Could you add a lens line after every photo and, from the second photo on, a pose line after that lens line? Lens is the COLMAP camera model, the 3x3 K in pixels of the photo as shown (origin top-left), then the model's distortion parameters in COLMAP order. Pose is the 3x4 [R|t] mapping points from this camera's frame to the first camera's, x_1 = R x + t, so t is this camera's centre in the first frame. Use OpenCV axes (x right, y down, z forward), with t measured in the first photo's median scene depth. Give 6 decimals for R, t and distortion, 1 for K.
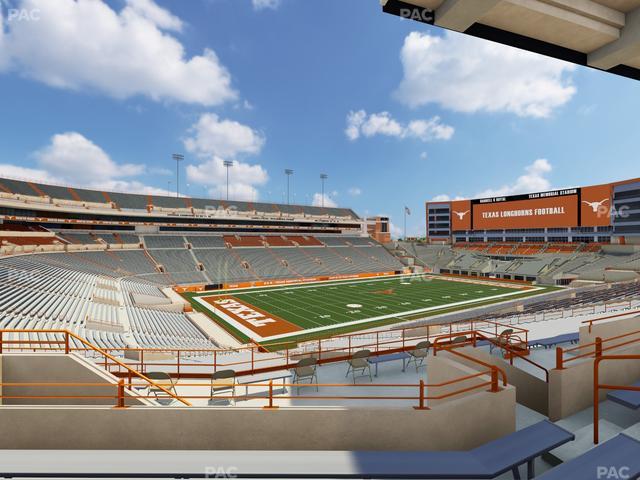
lens RADIAL K [[319.6, 0, 320.0], [0, 319.6, 239.9], [0, 0, 1]] dist [-0.000052, -0.000221]
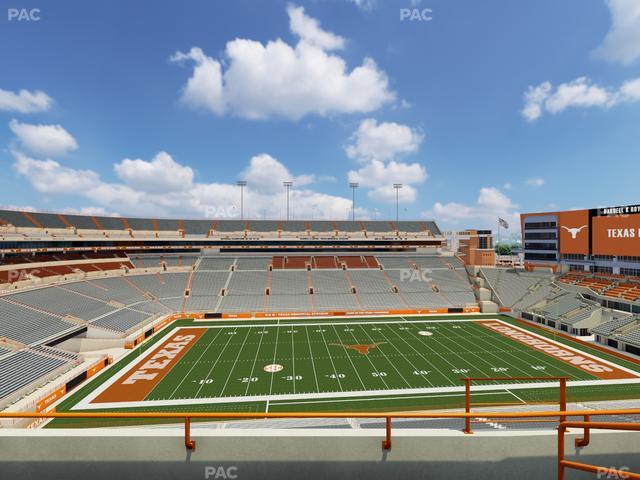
lens RADIAL K [[319.6, 0, 320.0], [0, 319.6, 240.0], [0, 0, 1]] dist [-0.000052, -0.000221]
pose [[0.883605, 0.000192, -0.468233, 0.215789], [-0.000198, 1.000000, 0.000036, -0.046485], [0.468233, 0.000061, 0.883605, 0.111836]]
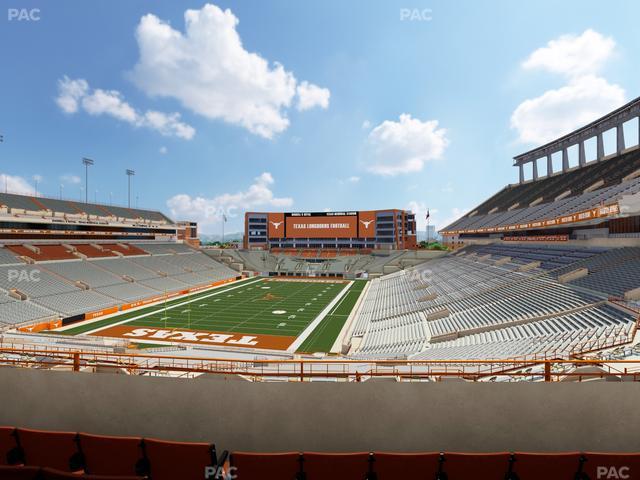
lens RADIAL K [[319.6, 0, 319.8], [0, 319.6, 240.0], [0, 0, 1]] dist [-0.000052, -0.000221]
pose [[0.716040, -0.000226, 0.698059, -0.204798], [0.000117, 1.000000, 0.000204, -0.017340], [-0.698059, -0.000064, 0.716040, 0.032555]]
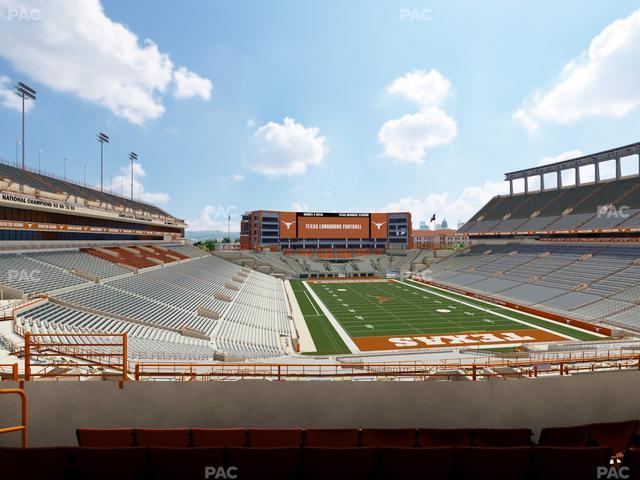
lens RADIAL K [[319.6, 0, 319.6], [0, 319.6, 240.0], [0, 0, 1]] dist [-0.000052, -0.000221]
pose [[0.421925, -0.000428, 0.906631, -0.405401], [0.000074, 1.000000, 0.000438, -0.018930], [-0.906631, -0.000118, 0.421925, 0.325224]]
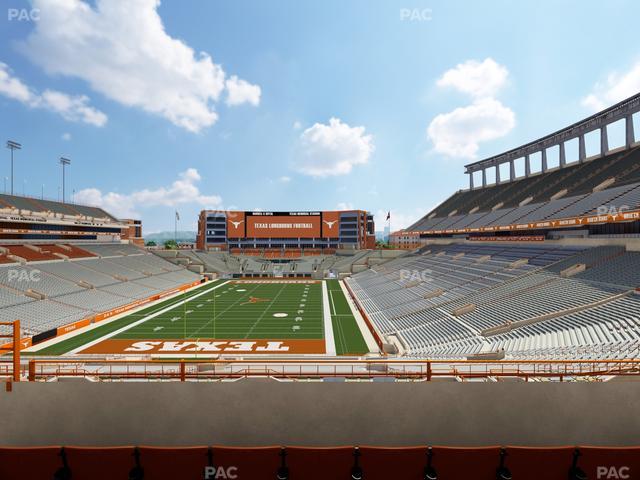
lens RADIAL K [[319.6, 0, 319.7], [0, 319.6, 240.2], [0, 0, 1]] dist [-0.000052, -0.000221]
pose [[0.550246, -0.000714, 0.835002, -0.256912], [0.000066, 1.000000, 0.000812, -0.017325], [-0.835003, -0.000392, 0.550246, 0.103548]]
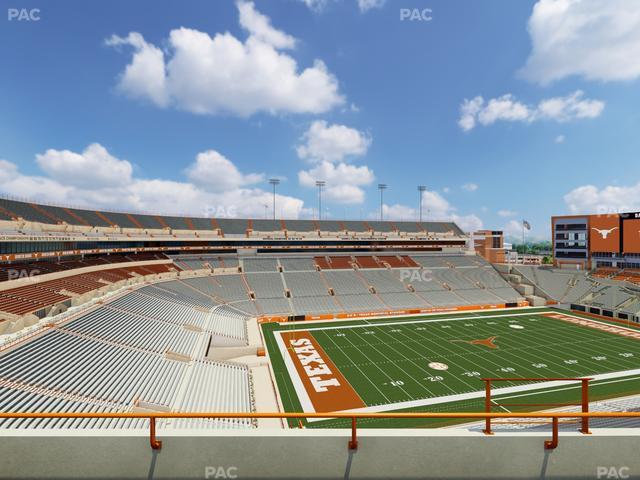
lens RADIAL K [[319.6, 0, 319.9], [0, 319.6, 239.9], [0, 0, 1]] dist [-0.000052, -0.000221]
pose [[0.945966, 0.000182, -0.324265, 0.030260], [-0.000199, 1.000000, -0.000019, -0.046464], [0.324265, 0.000083, 0.945966, 0.032240]]
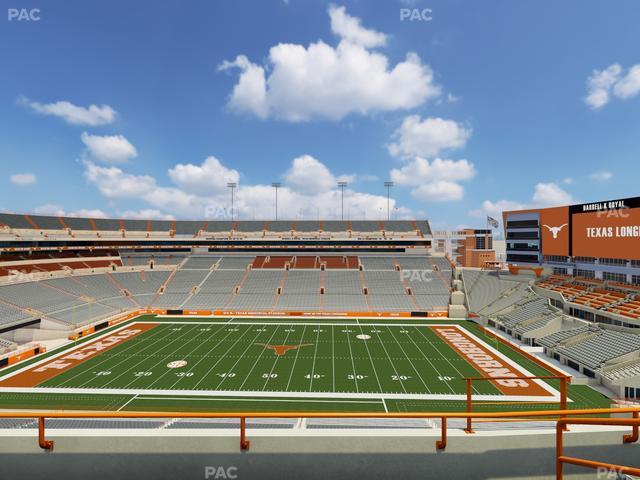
lens RADIAL K [[319.6, 0, 320.0], [0, 319.6, 240.0], [0, 0, 1]] dist [-0.000052, -0.000221]
pose [[0.814902, 0.000304, -0.579599, 0.328196], [-0.000159, 1.000000, 0.000302, -0.046486], [0.579599, -0.000154, 0.814902, 0.183944]]
